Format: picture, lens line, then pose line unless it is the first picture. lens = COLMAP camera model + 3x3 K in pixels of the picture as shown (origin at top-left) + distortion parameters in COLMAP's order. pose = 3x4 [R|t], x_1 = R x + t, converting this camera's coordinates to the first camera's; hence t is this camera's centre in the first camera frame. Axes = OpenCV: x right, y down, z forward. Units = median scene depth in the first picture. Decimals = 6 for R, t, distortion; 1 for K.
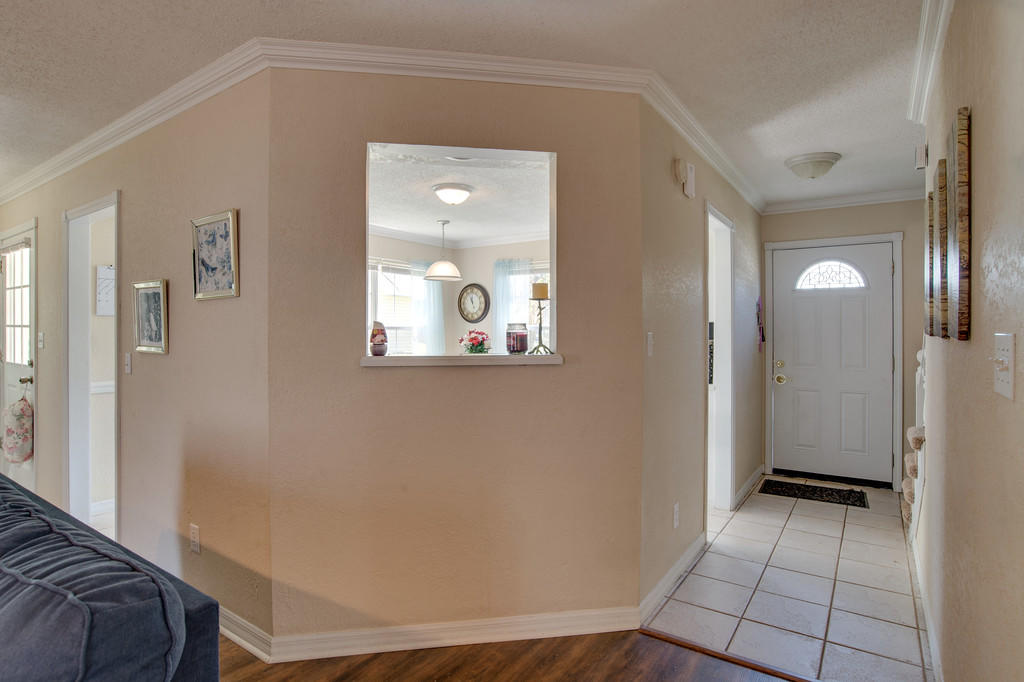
lens RADIAL K [[532.3, 0, 512.0], [0, 532.3, 341.0], [0, 0, 1]] dist [-0.035521, 0.001372]
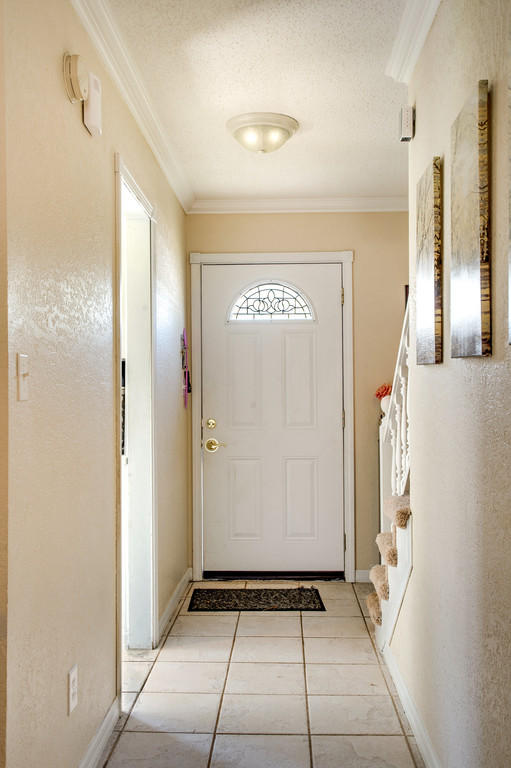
lens RADIAL K [[690.2, 0, 255.5], [0, 690.2, 384.0], [0, 0, 1]] dist [0.004420, 0.004348]
pose [[0.838475, 0.007418, 0.544889, 0.051687], [0.014050, 0.999281, -0.035225, 0.025997], [-0.544758, 0.037191, 0.837768, 0.196545]]
